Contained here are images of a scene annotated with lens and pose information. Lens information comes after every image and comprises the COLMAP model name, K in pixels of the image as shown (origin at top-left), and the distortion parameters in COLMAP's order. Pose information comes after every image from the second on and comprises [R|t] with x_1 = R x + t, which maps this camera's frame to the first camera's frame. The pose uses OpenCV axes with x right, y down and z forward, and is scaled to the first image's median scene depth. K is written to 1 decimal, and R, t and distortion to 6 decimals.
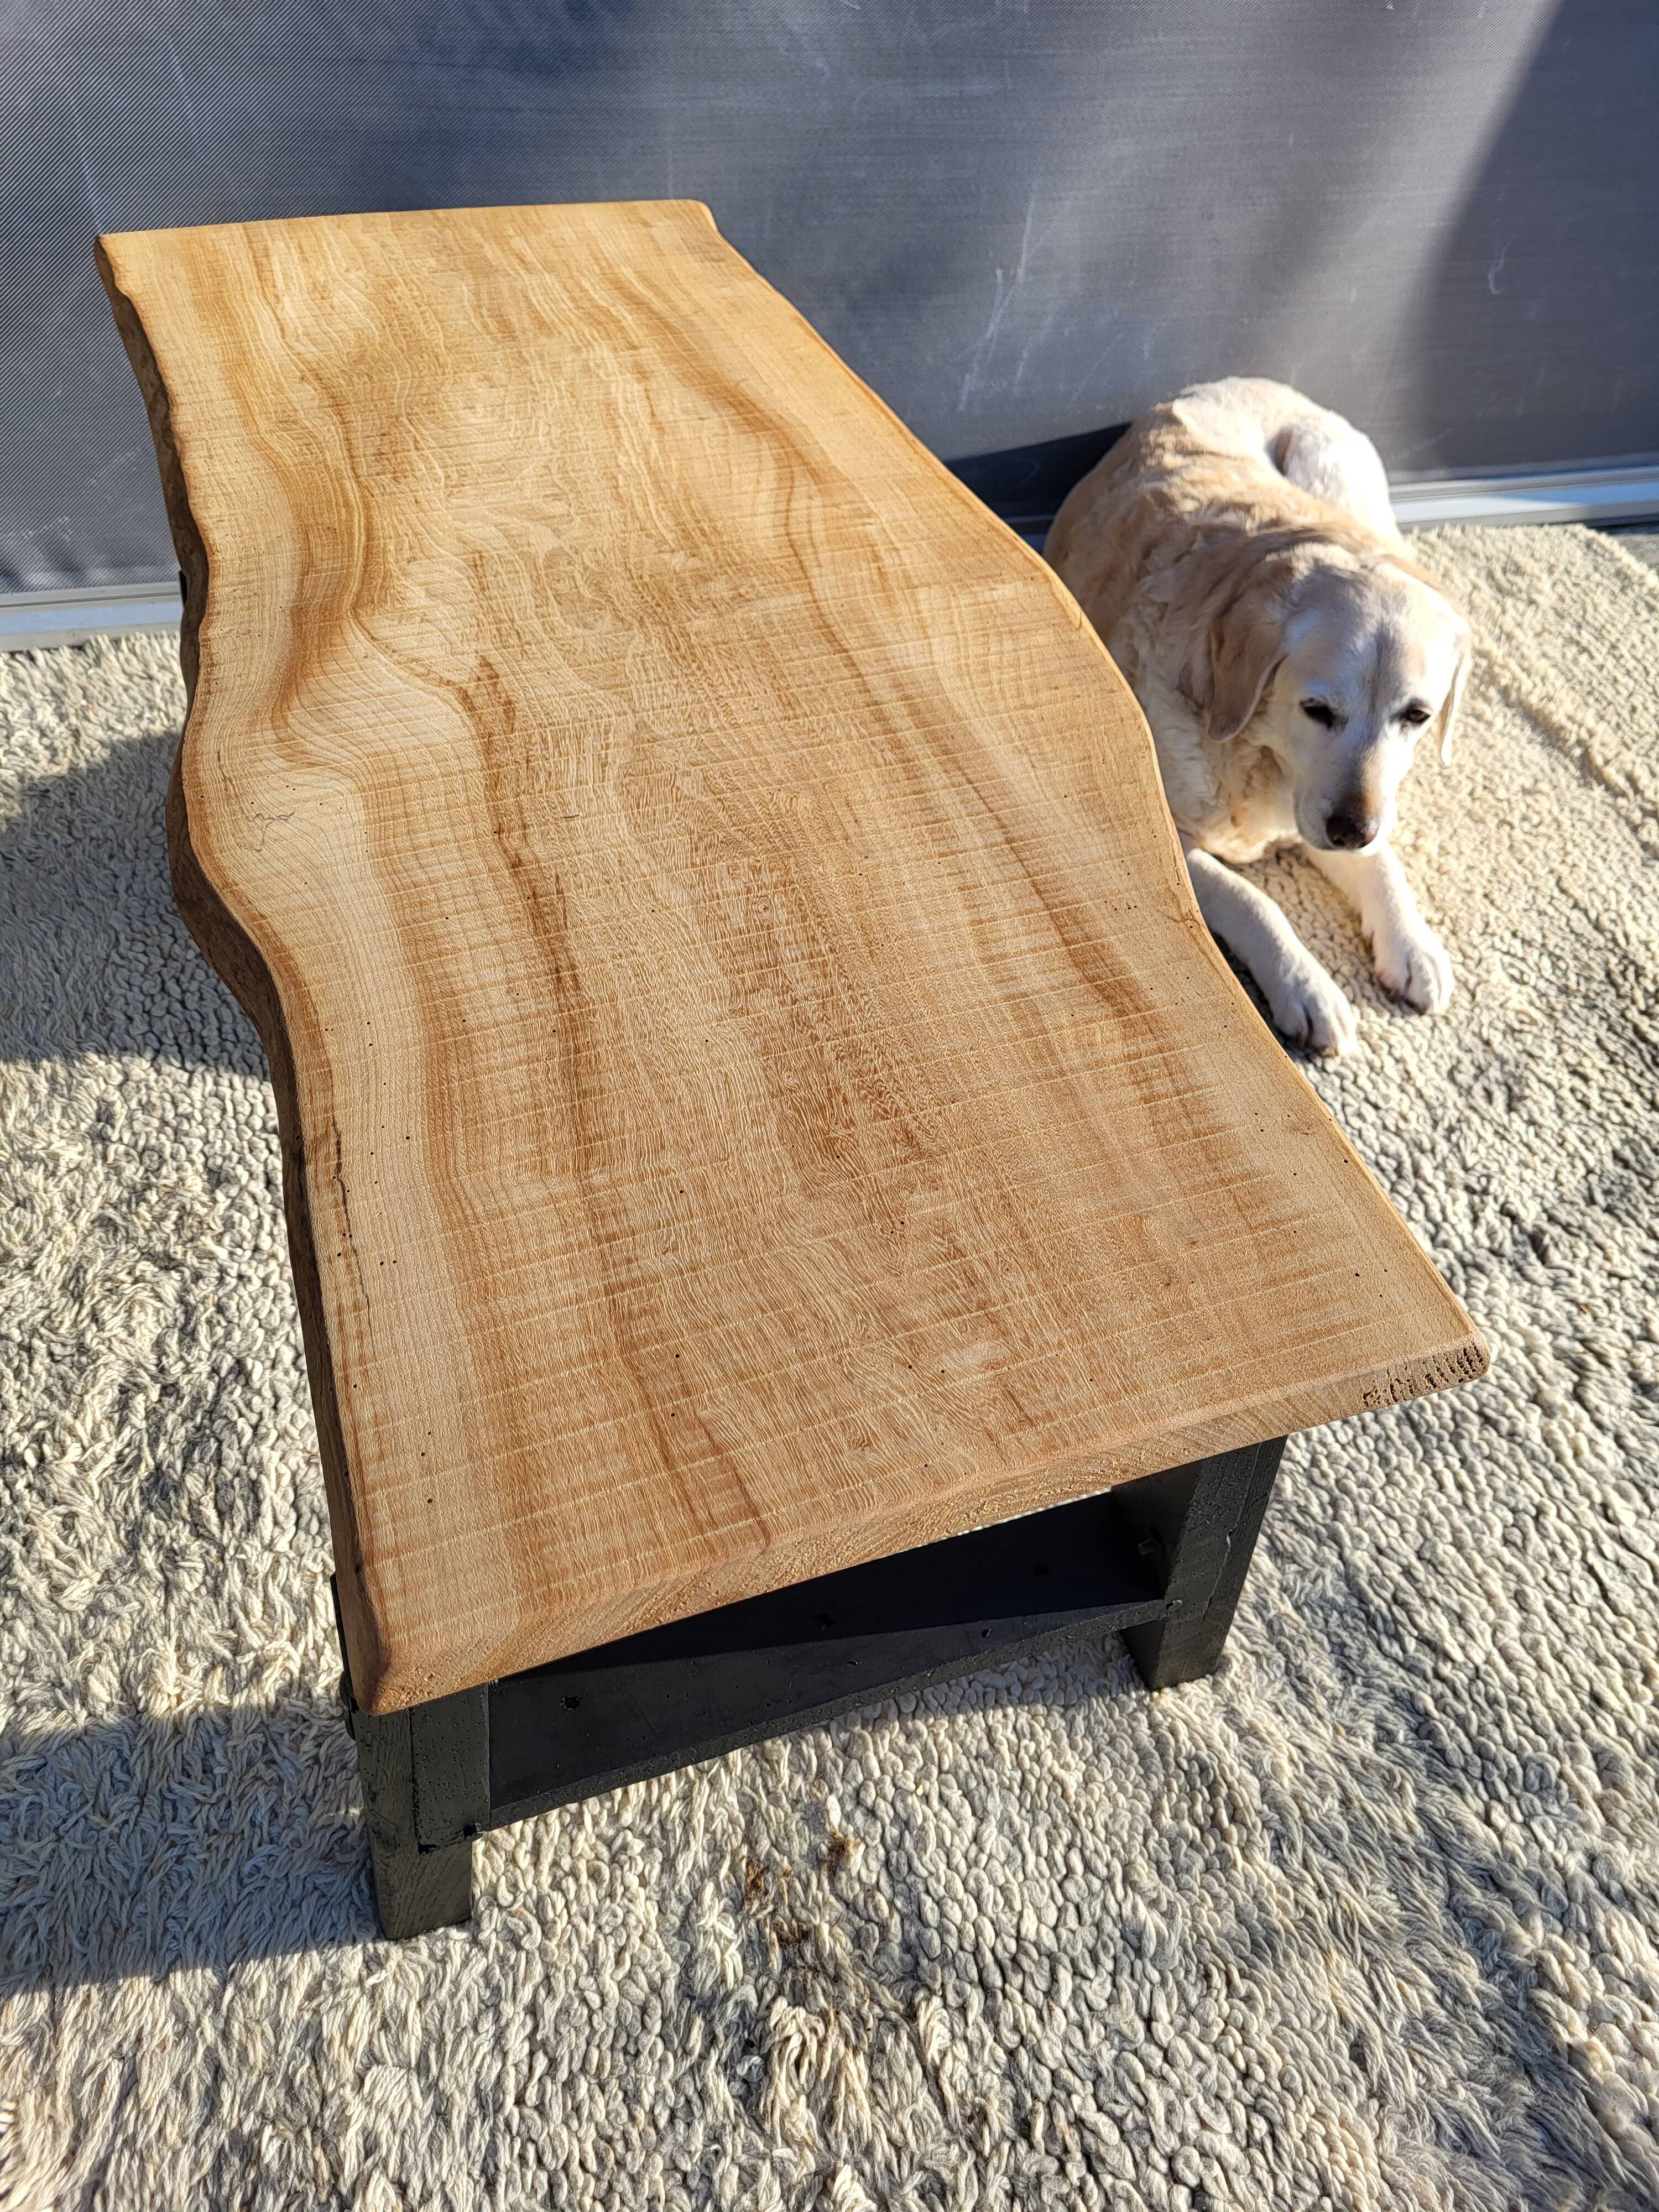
lens RADIAL K [[1777.1, 0, 843.3], [0, 1777.1, 1124.0], [0, 0, 1]] dist [0.049176, -0.032130]
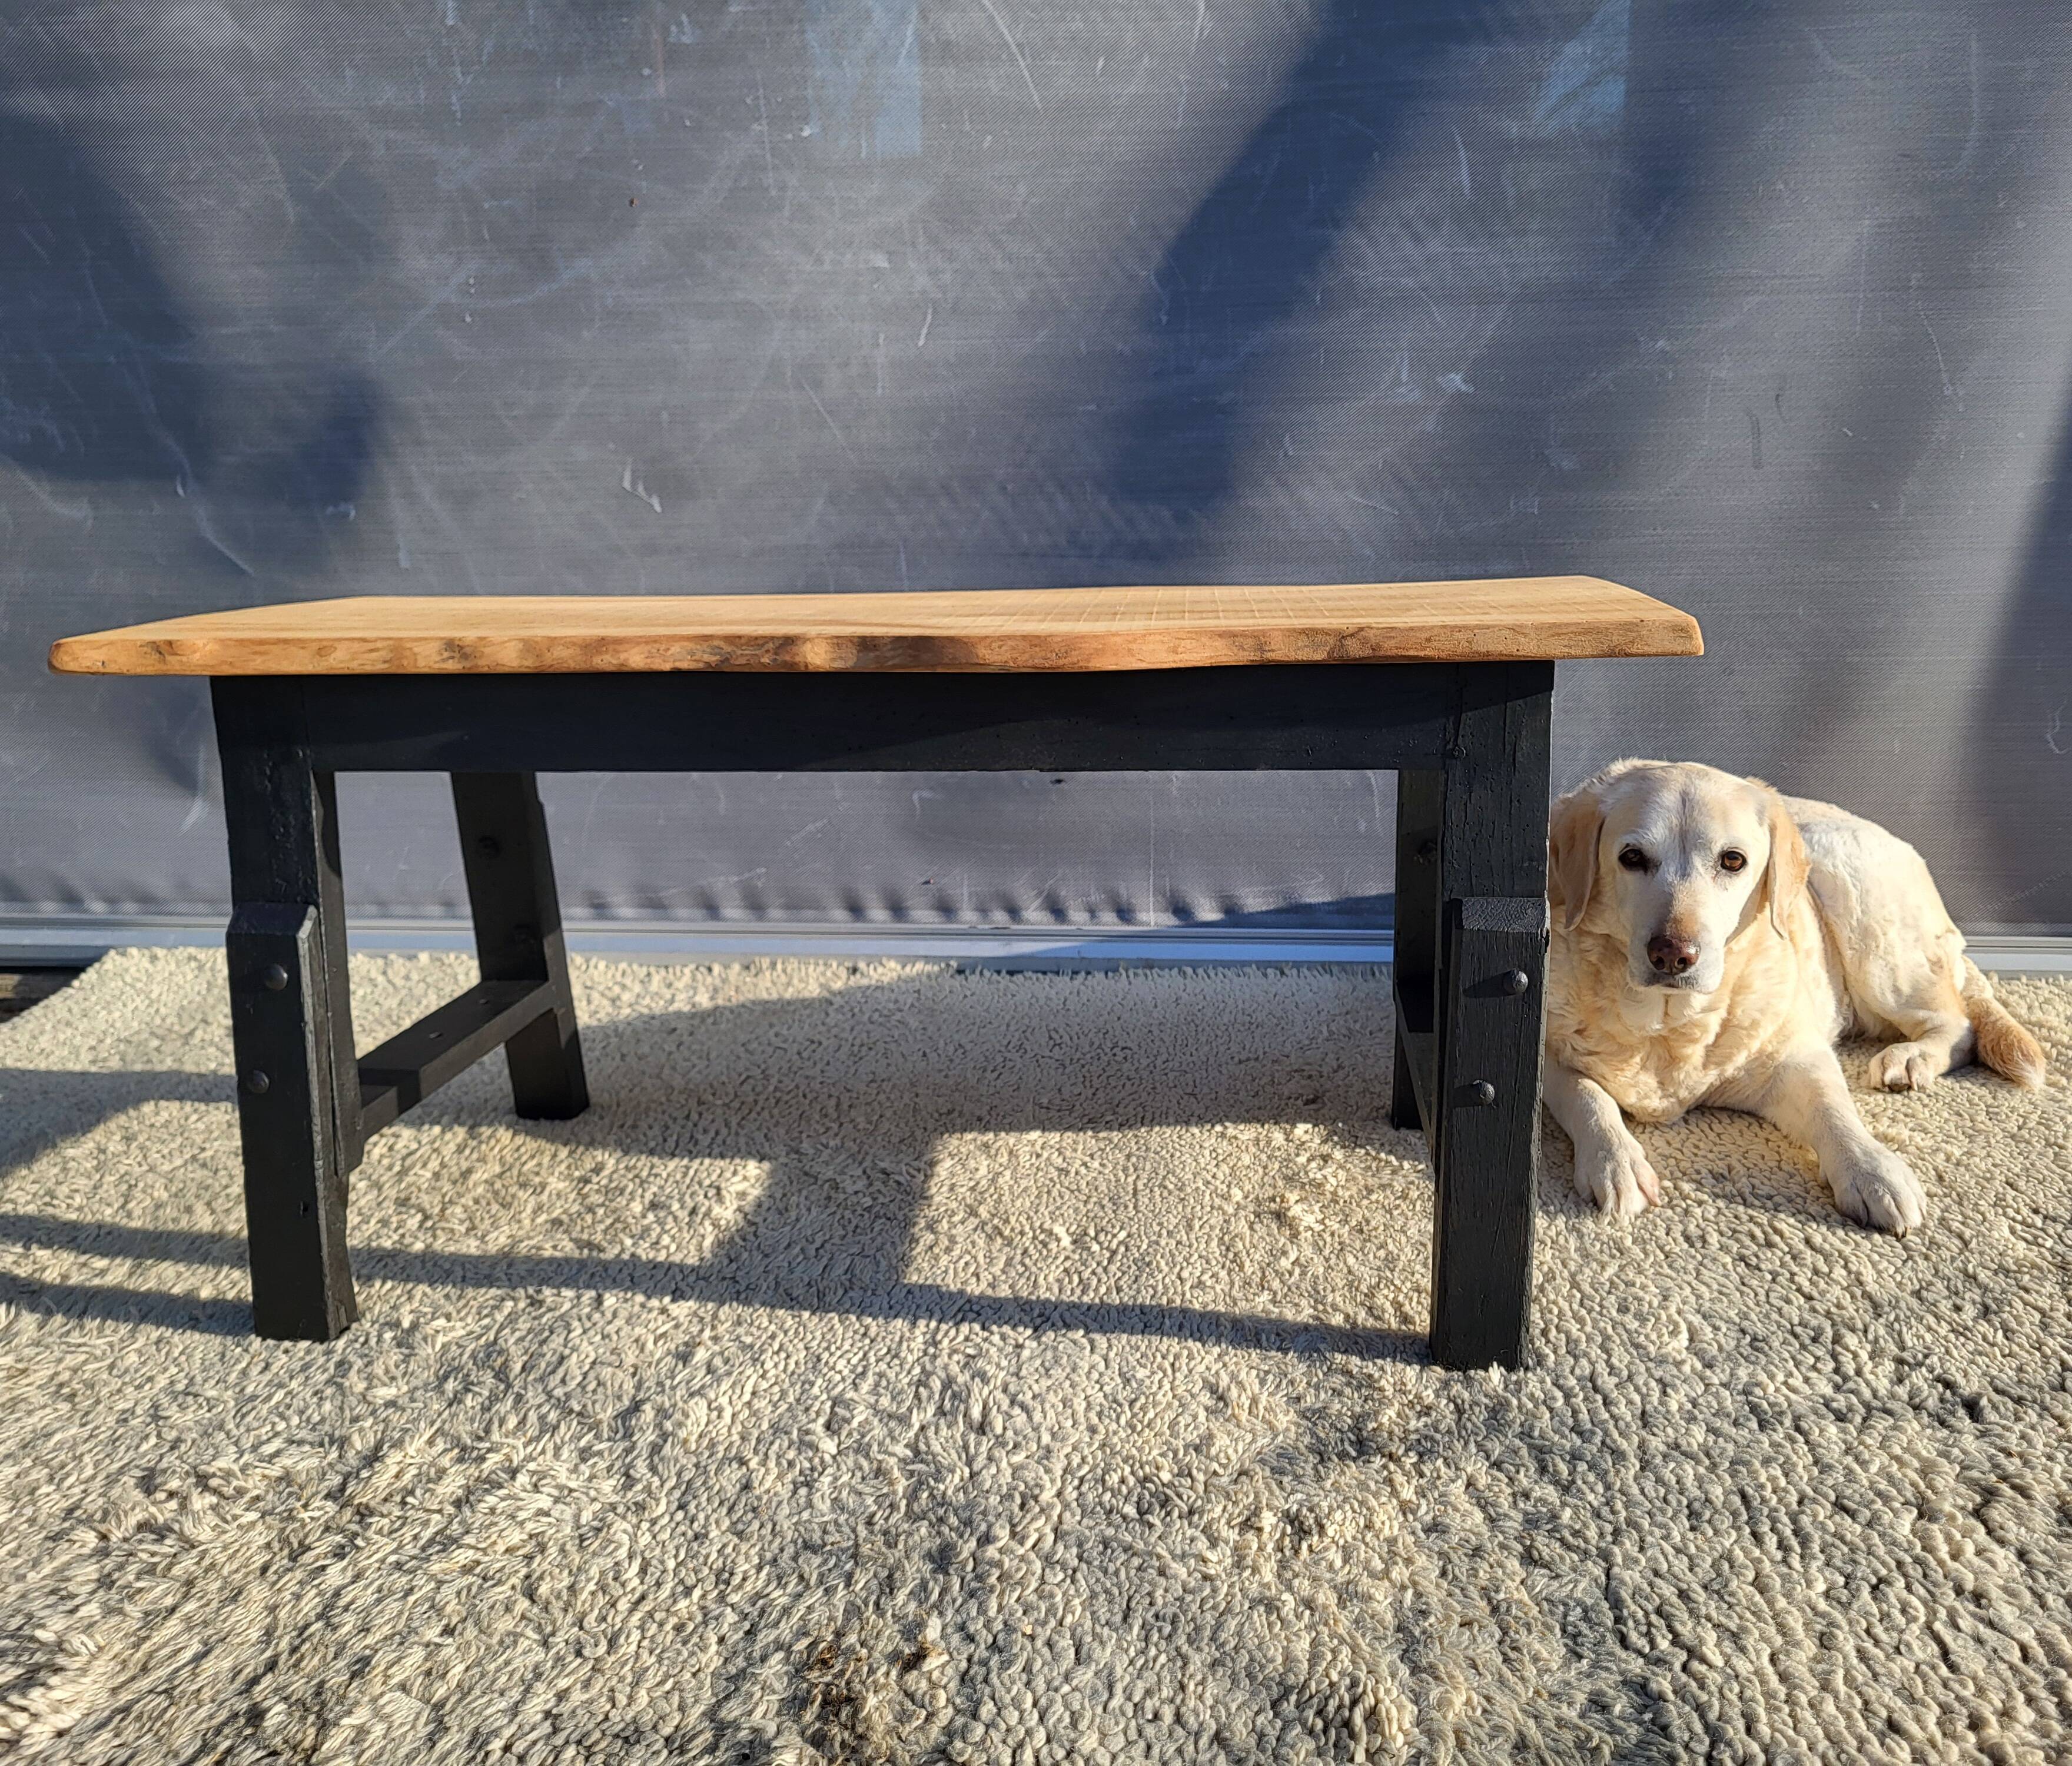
lens RADIAL K [[1892.7, 0, 1024.4], [0, 1892.7, 864.7], [0, 0, 1]] dist [0.036241, 0.000000]
pose [[0.929920, 0.002062, -0.367756, 0.323221], [-0.213875, 0.816524, -0.536234, 0.468475], [0.299176, 0.577308, 0.759743, 0.031534]]
